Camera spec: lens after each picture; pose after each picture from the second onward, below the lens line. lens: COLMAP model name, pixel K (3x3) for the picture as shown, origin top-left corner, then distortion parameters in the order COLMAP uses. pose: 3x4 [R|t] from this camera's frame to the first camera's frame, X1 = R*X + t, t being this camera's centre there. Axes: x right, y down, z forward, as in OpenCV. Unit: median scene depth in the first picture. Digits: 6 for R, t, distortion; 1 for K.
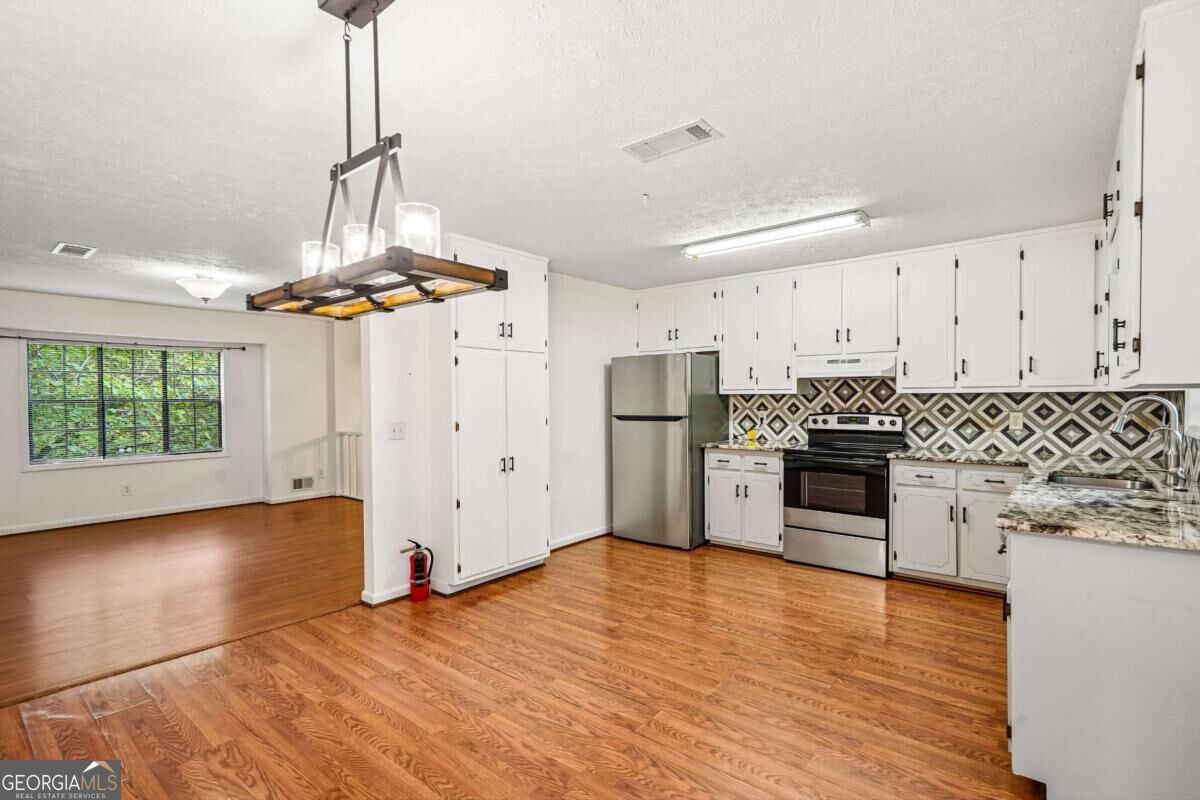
lens RADIAL K [[568.1, 0, 600.2], [0, 568.1, 410.0], [0, 0, 1]] dist [0.002172, 0.001390]
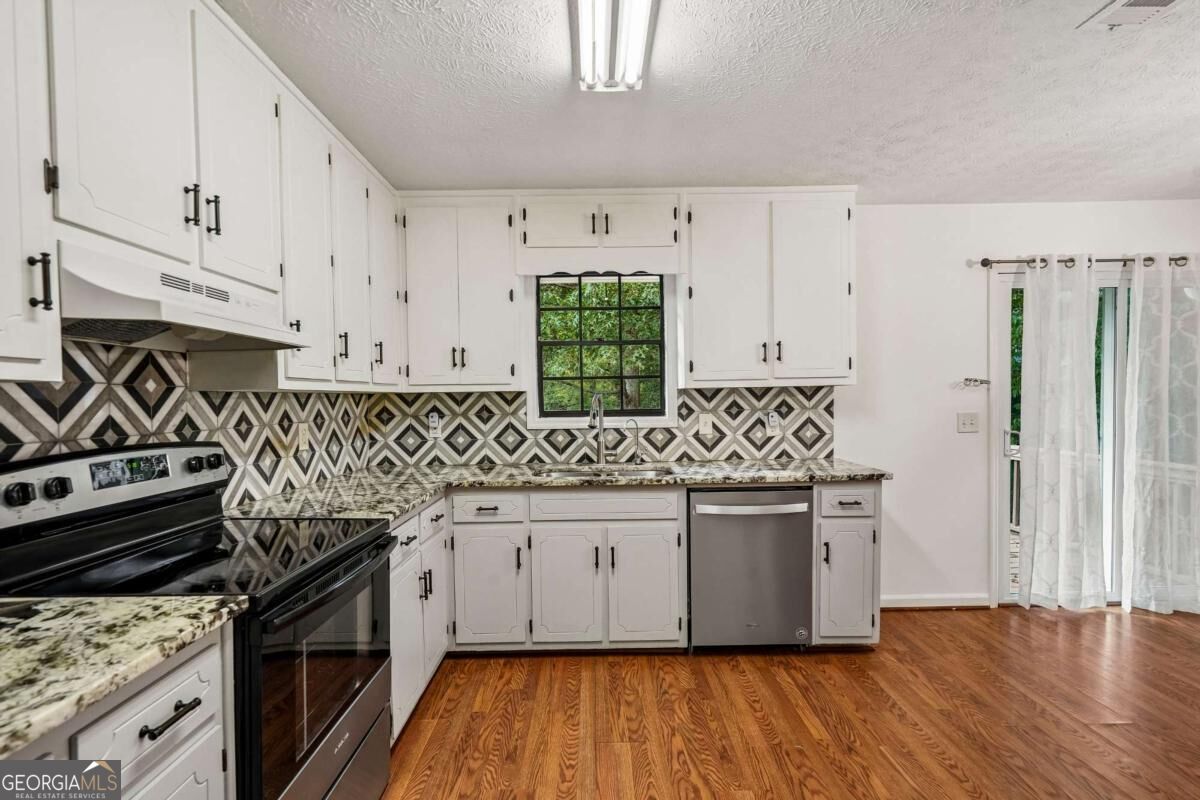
lens RADIAL K [[563.0, 0, 598.6], [0, 563.0, 409.7], [0, 0, 1]] dist [-0.000155, 0.000262]
pose [[-0.642386, -0.002522, 0.766377, 0.031111], [0.034151, 0.998907, 0.031913, -0.019243], [-0.765620, 0.046673, -0.641598, 1.097210]]
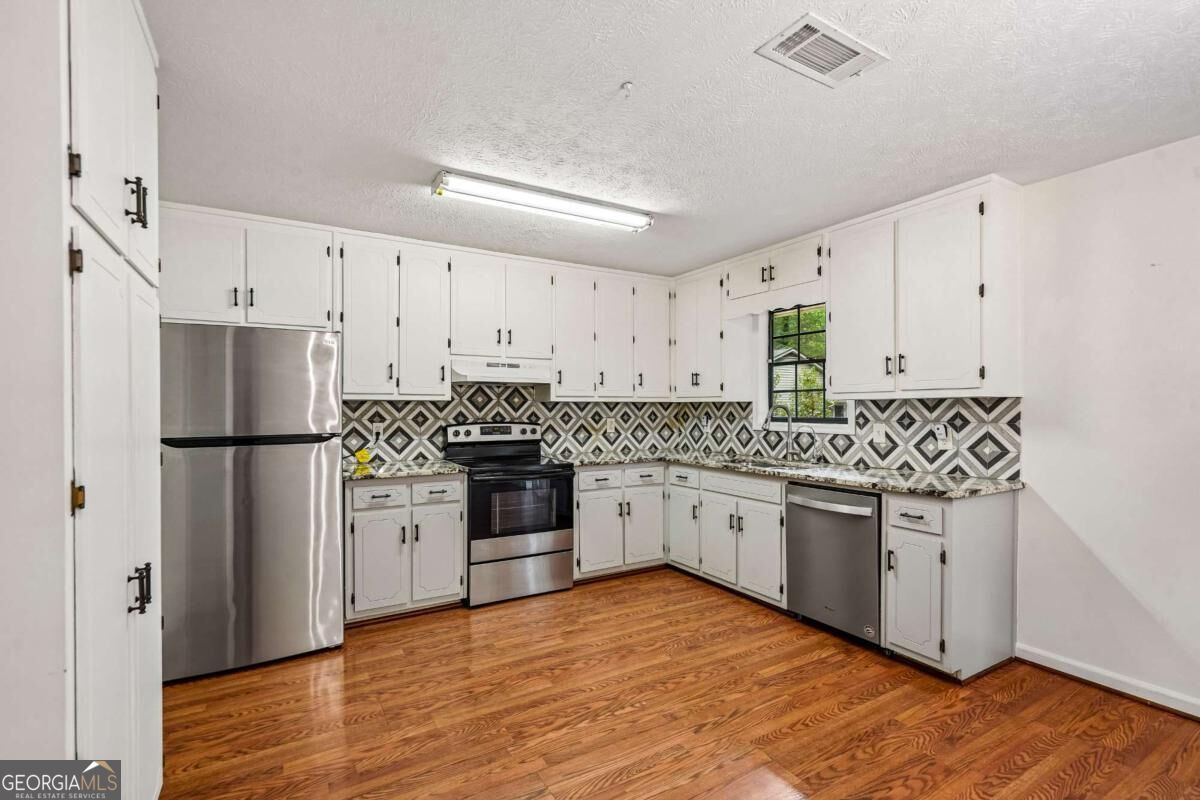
lens RADIAL K [[555.9, 0, 599.2], [0, 555.9, 409.3], [0, 0, 1]] dist [-0.000495, 0.001539]
pose [[0.338994, 0.000971, 0.940788, -0.373777], [0.019337, 0.999781, -0.007999, -0.005965], [-0.940590, 0.020904, 0.338901, 0.592161]]
